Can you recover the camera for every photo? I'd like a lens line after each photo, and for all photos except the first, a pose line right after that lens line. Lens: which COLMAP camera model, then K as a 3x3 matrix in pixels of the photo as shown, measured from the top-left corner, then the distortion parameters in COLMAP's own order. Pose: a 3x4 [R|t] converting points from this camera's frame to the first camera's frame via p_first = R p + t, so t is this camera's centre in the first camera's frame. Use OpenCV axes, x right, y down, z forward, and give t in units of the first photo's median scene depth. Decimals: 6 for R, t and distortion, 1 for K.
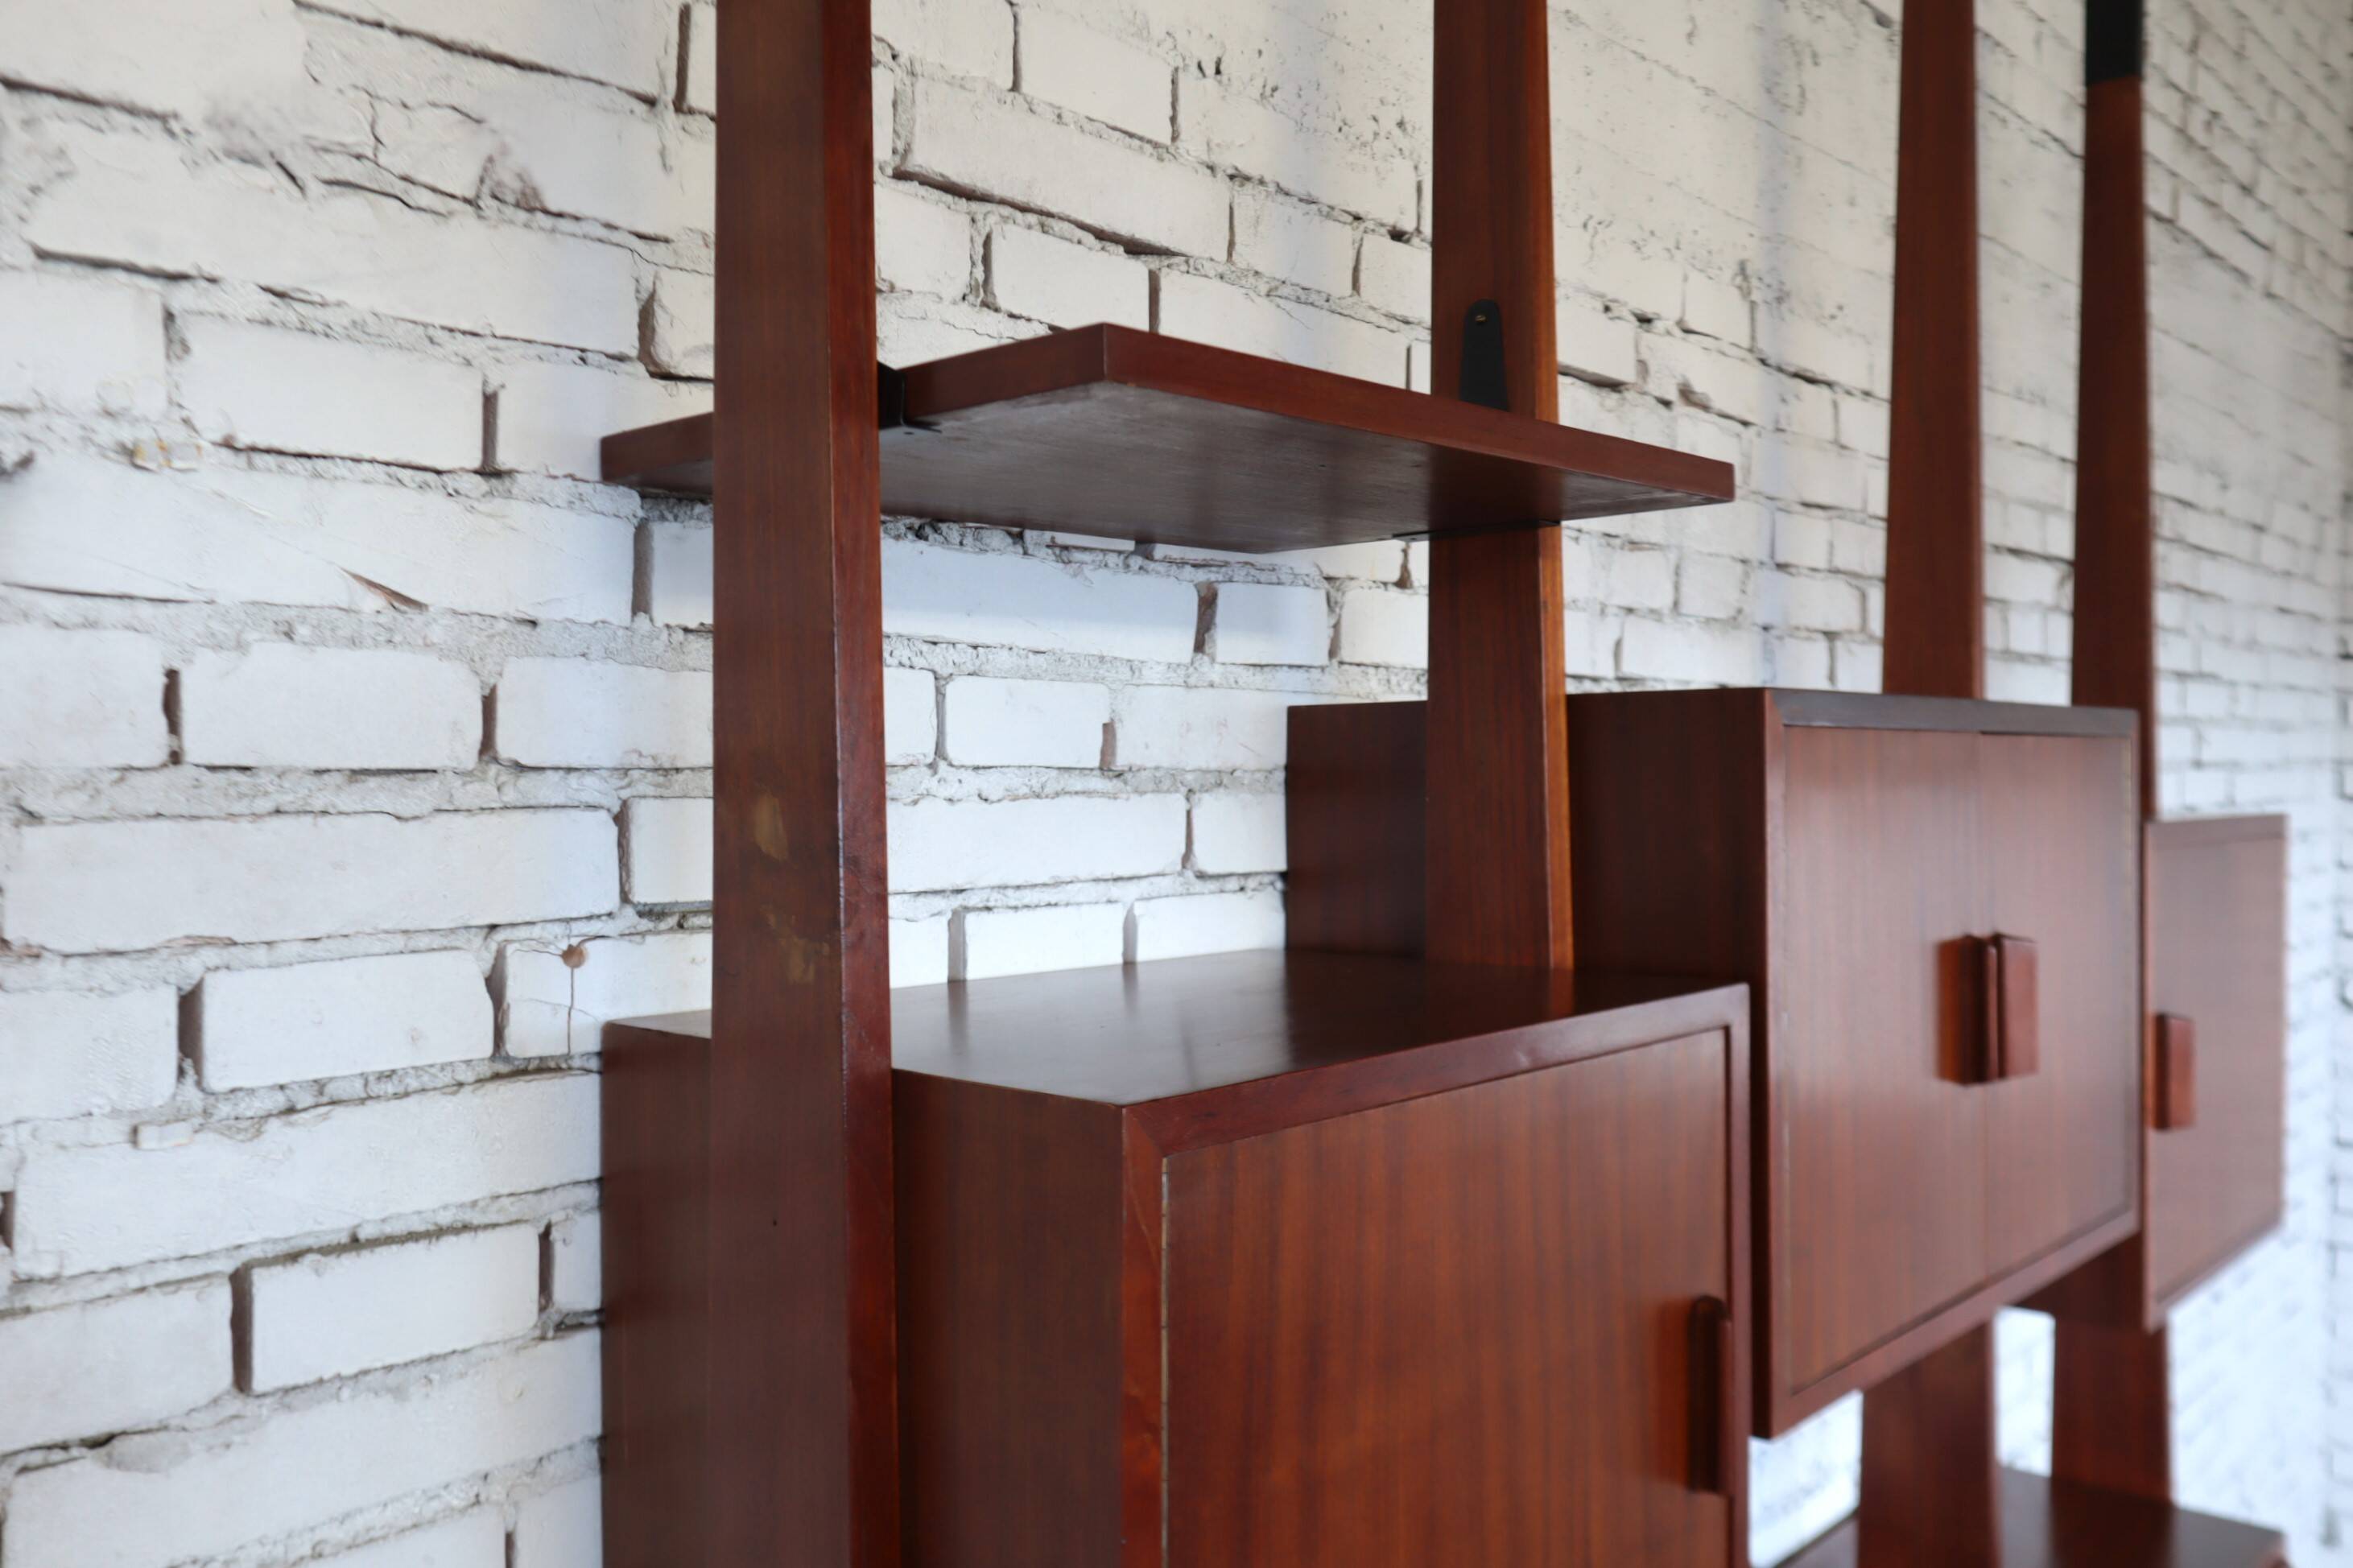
lens RADIAL K [[1919.3, 0, 1176.5], [0, 1919.3, 784.0], [0, 0, 1]] dist [0.005387, 0.010446]
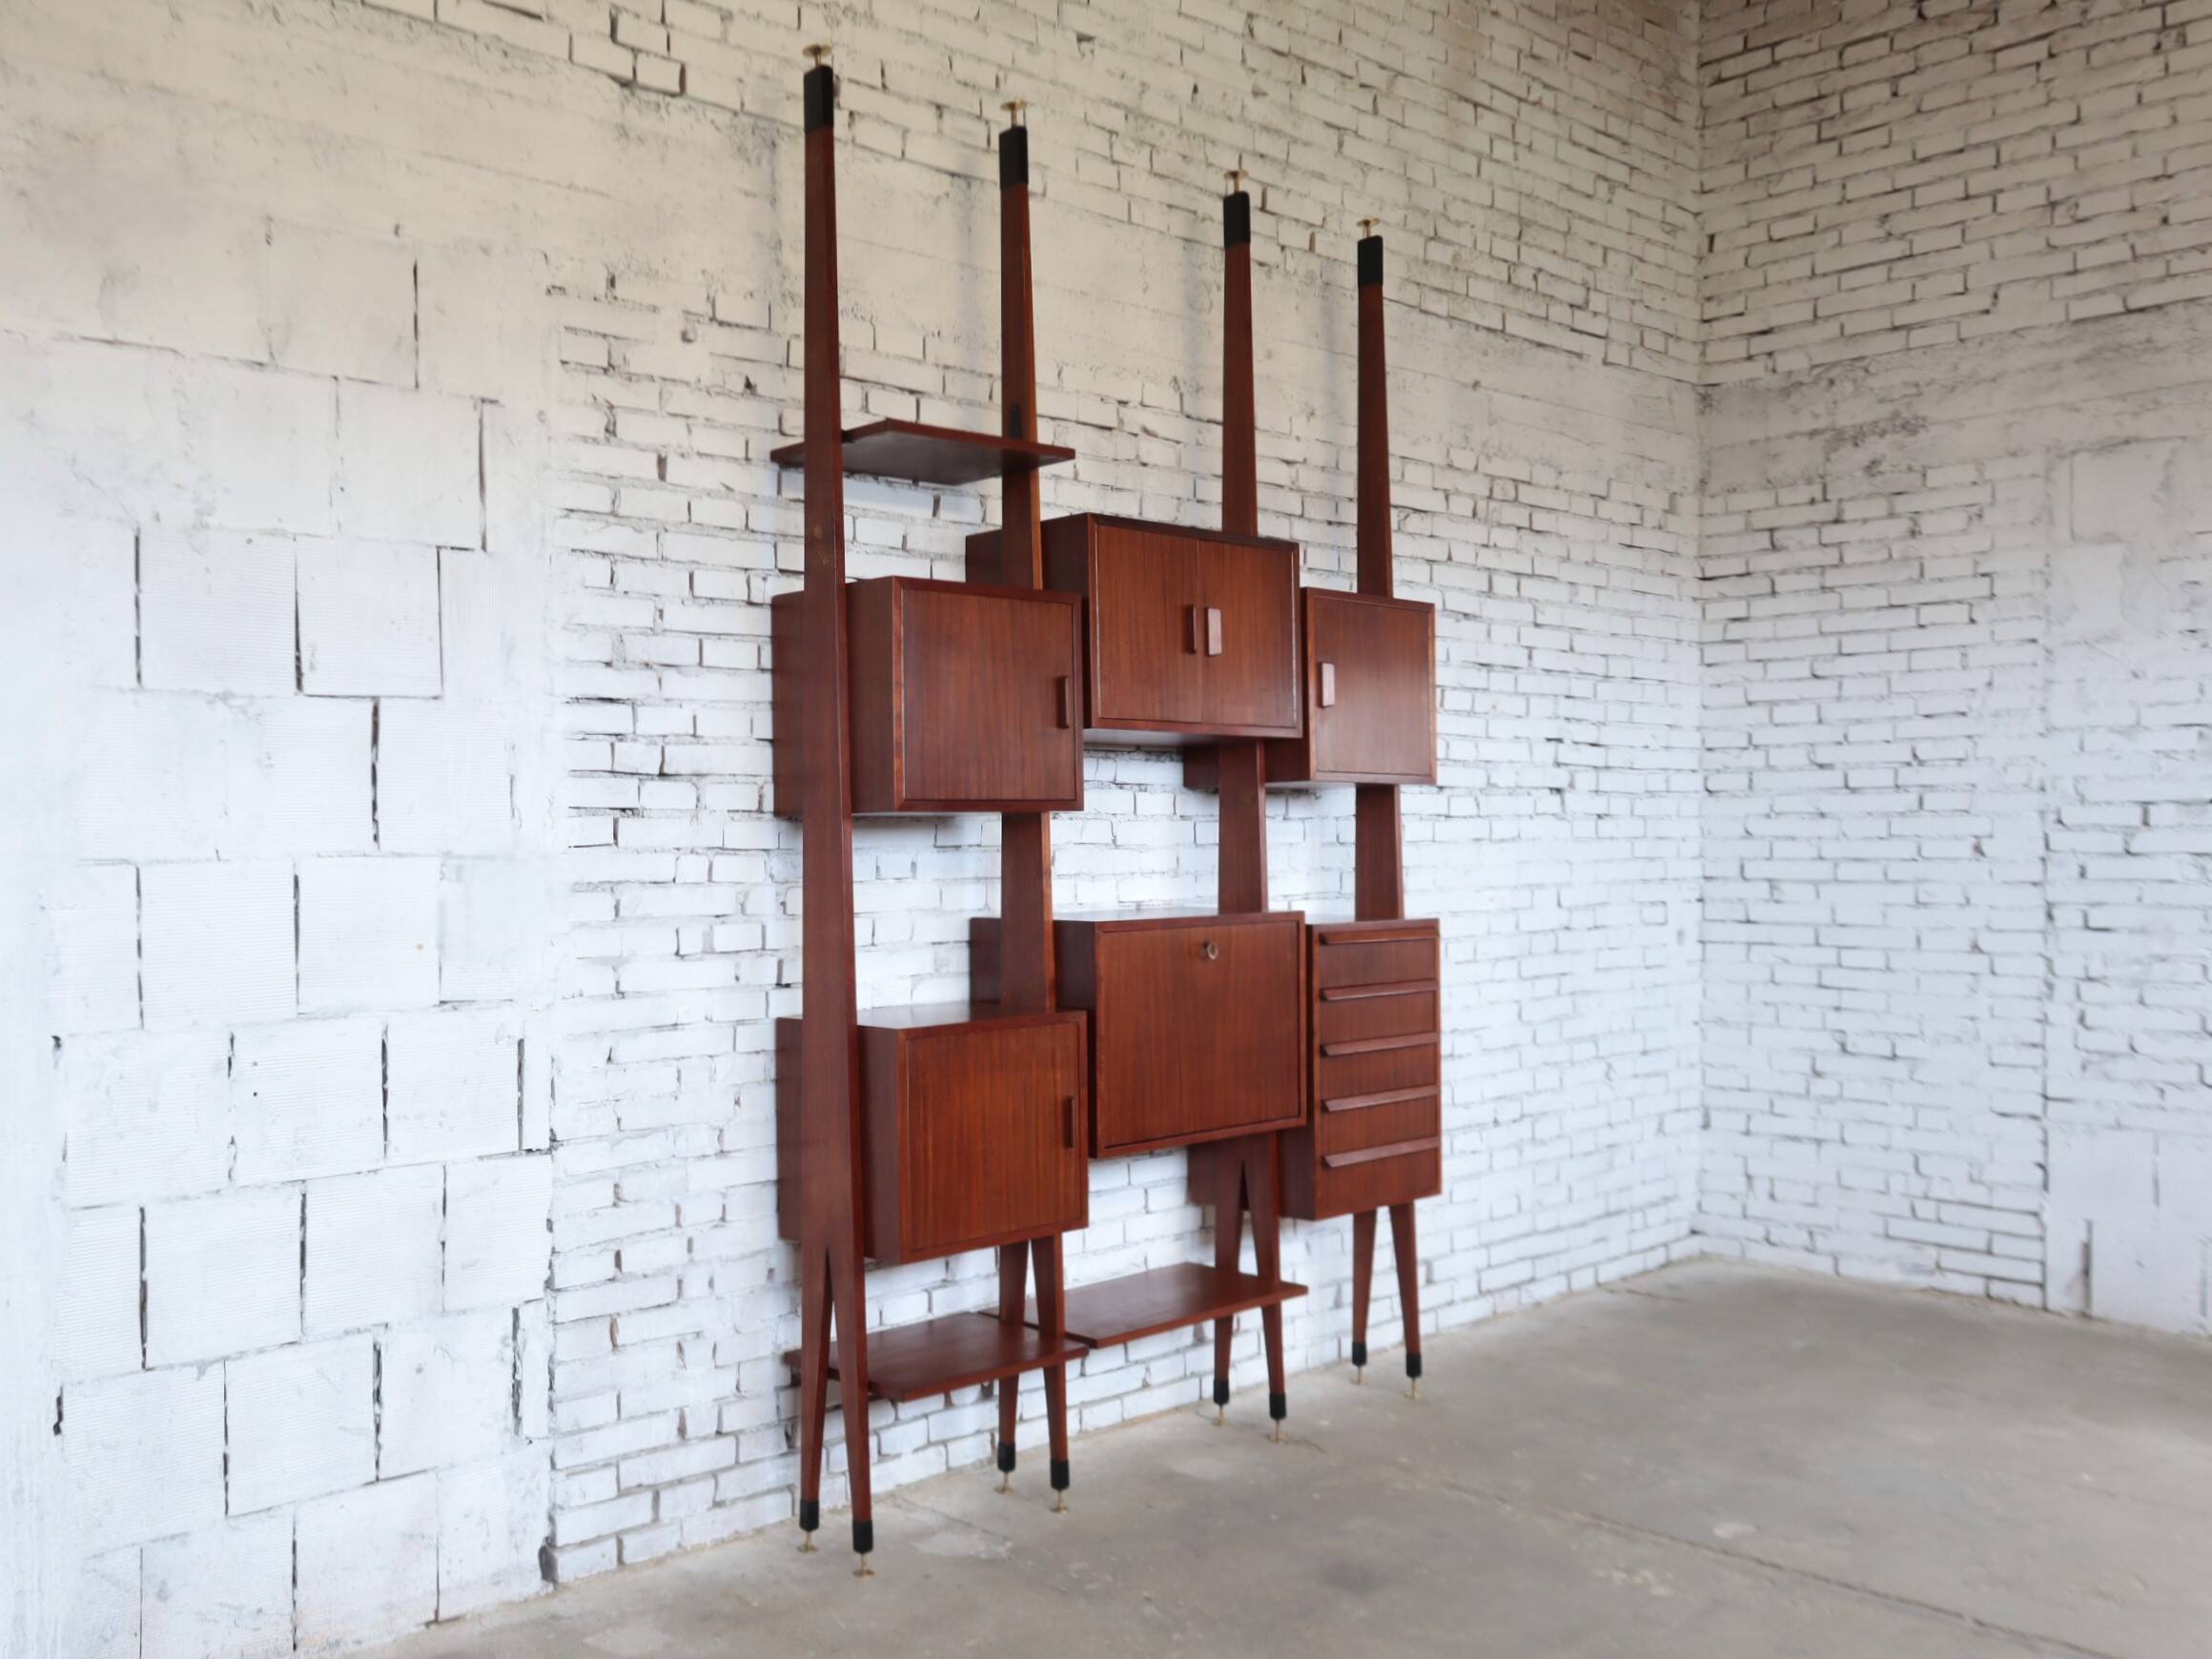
lens RADIAL K [[1983.1, 0, 800.8], [0, 1983.1, 855.8], [0, 0, 1]] dist [-0.010956, 0.008262]
pose [[0.989503, -0.007155, -0.144334, 0.301699], [0.006593, 0.999969, -0.004366, 0.580437], [0.144361, 0.003369, 0.989519, -2.618494]]
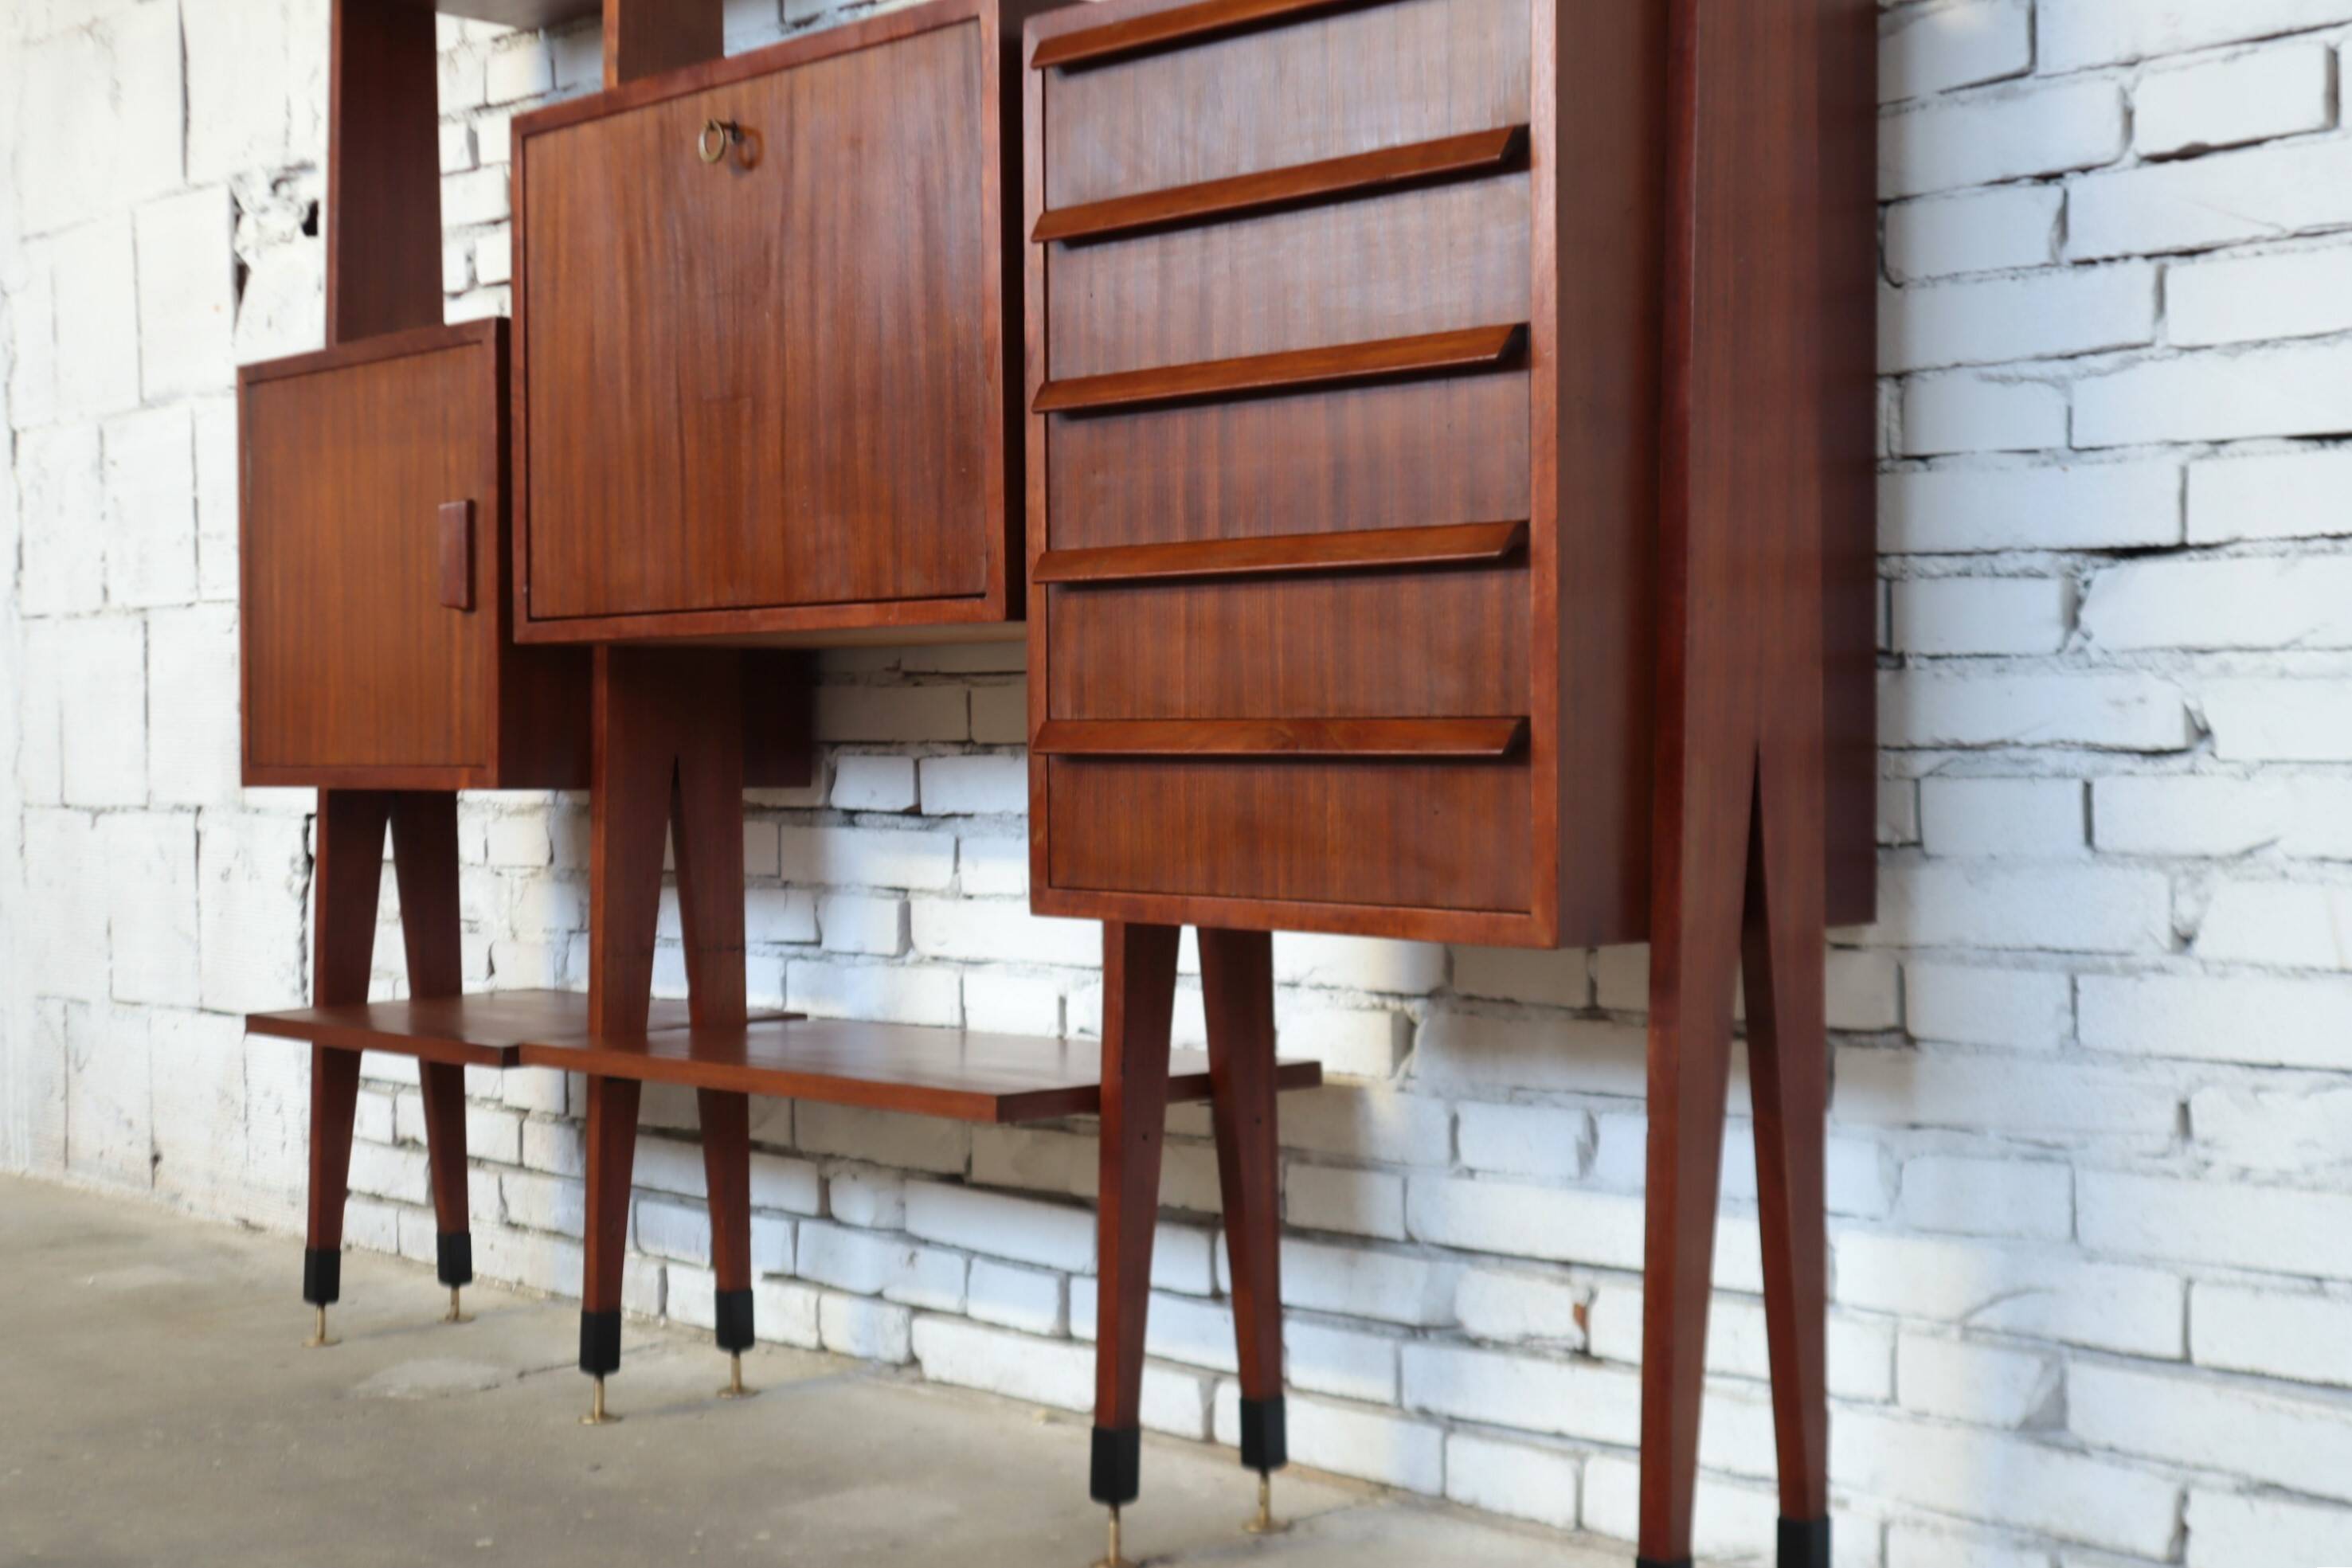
lens RADIAL K [[3062.8, 0, 1176.0], [0, 3062.8, 784.0], [0, 0, 1]] dist [0.007902, 0.006998]
pose [[-0.064786, 0.014694, -0.997791, 2.781197], [-0.010823, 0.999822, 0.015427, 1.187799], [0.997841, 0.011799, -0.064615, 1.697523]]
